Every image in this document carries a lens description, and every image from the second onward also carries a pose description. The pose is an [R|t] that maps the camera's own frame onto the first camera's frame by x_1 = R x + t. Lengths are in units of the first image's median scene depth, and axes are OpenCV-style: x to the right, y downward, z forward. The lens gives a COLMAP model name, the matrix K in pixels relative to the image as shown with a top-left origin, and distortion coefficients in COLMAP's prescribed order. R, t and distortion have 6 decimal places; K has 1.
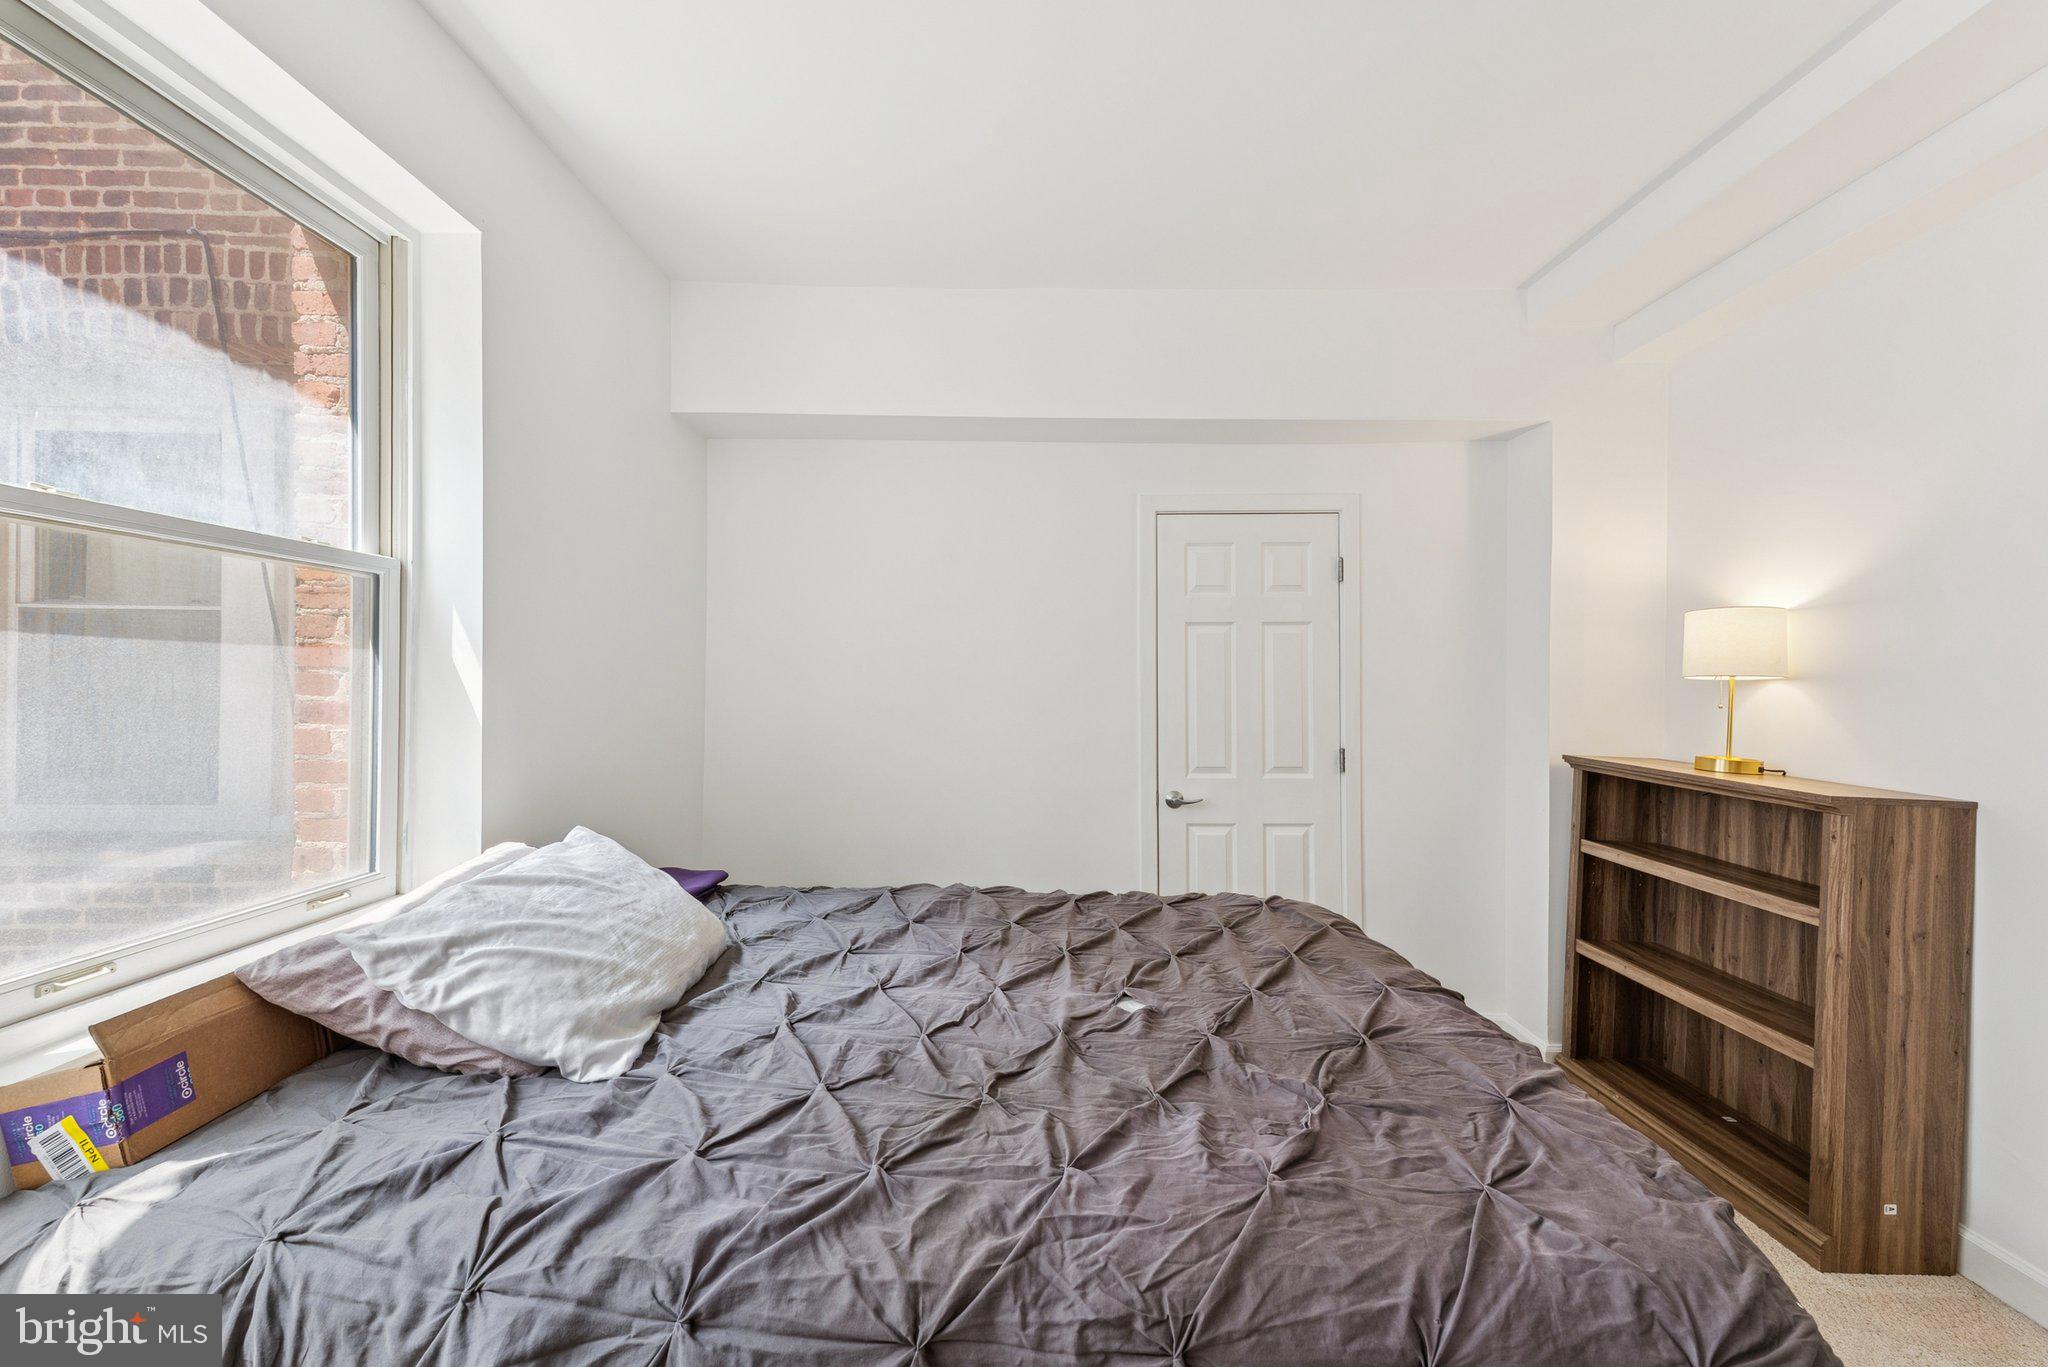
lens RADIAL K [[814.9, 0, 1024.0], [0, 814.9, 683.5], [0, 0, 1]] dist [0.027508, 0.000015]
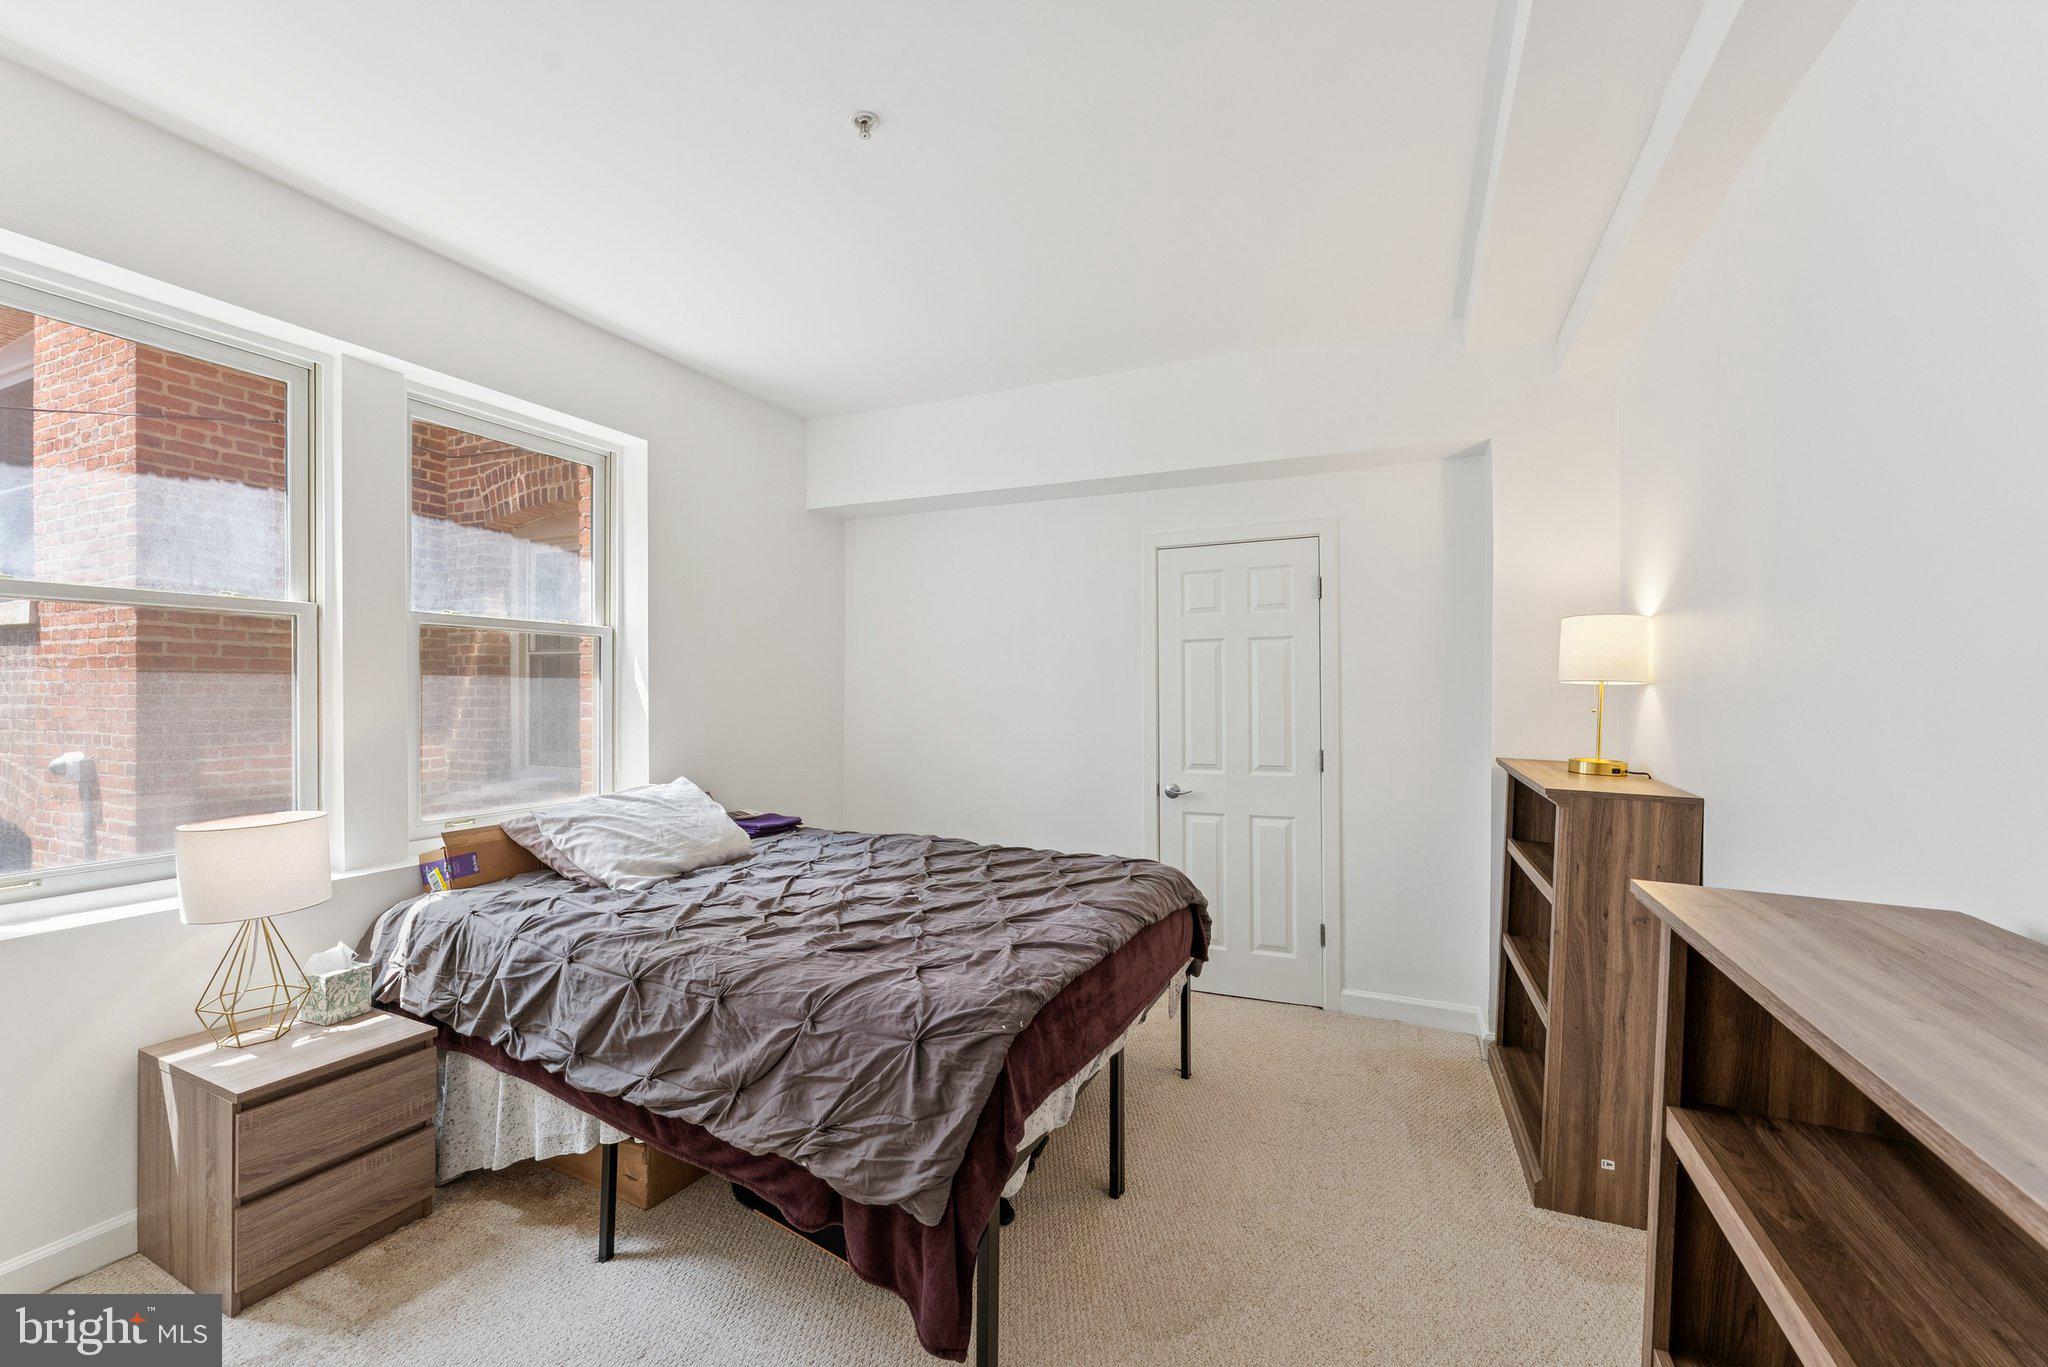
lens RADIAL K [[828.9, 0, 1033.6], [0, 828.9, 694.9], [0, 0, 1]] dist [0.001385, -0.000017]
pose [[0.917515, -0.006109, -0.397653, 0.775867], [0.005945, 0.999981, -0.001647, 0.007253], [0.397656, -0.000853, 0.917534, -0.289237]]
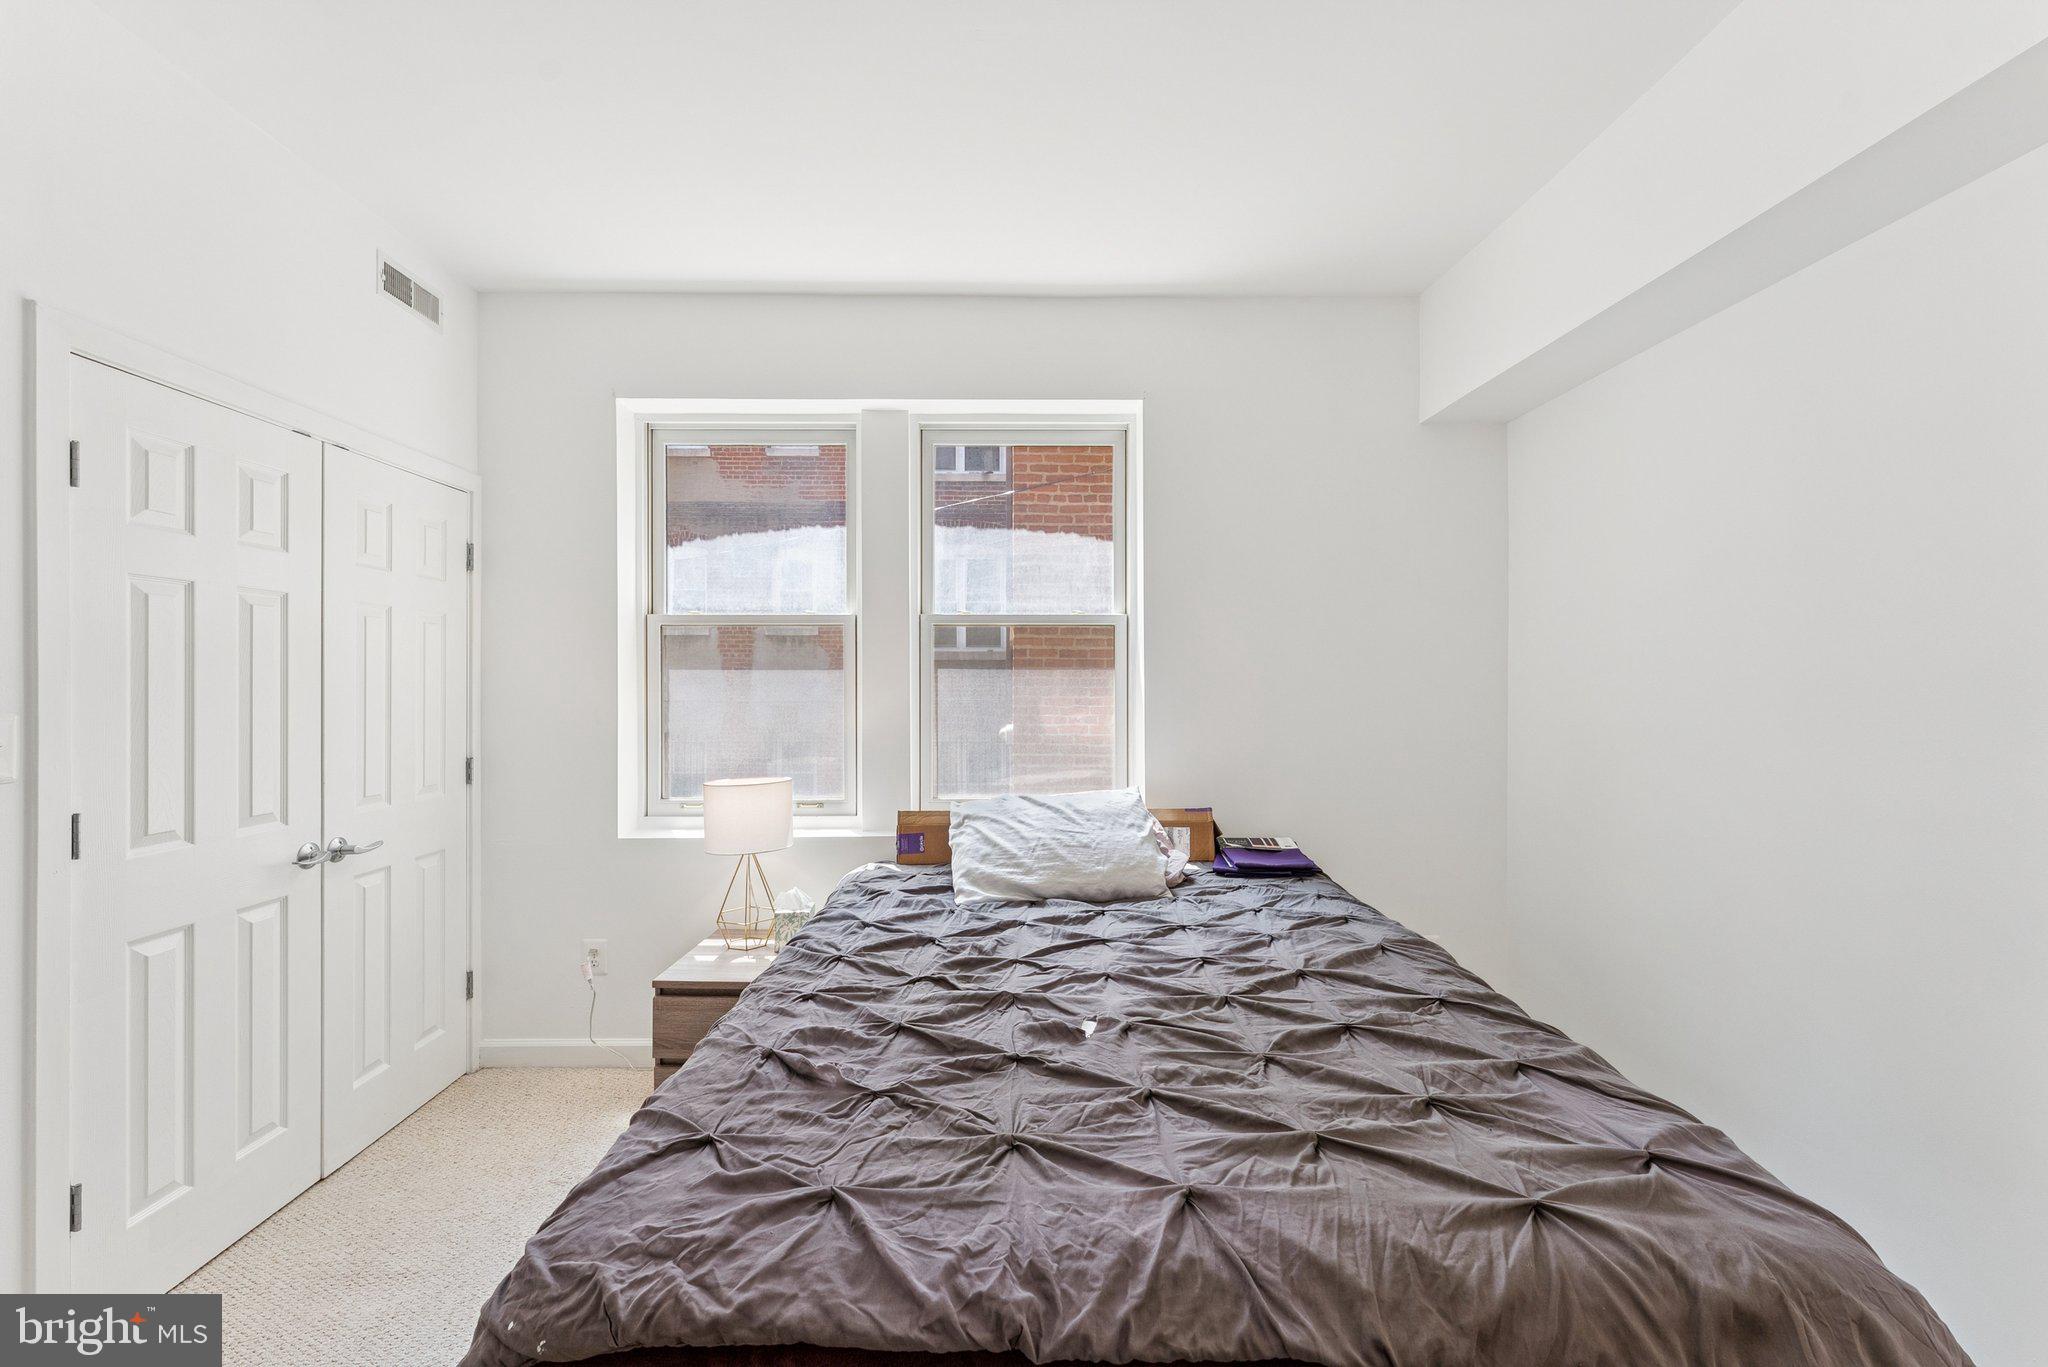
lens RADIAL K [[825.1, 0, 1024.0], [0, 825.1, 683.5], [0, 0, 1]] dist [-0.000966, -0.000426]
pose [[0.020848, -0.008781, -0.999744, 0.857774], [-0.000265, 0.999961, -0.008788, 0.004781], [0.999783, 0.000449, 0.020845, 0.715289]]
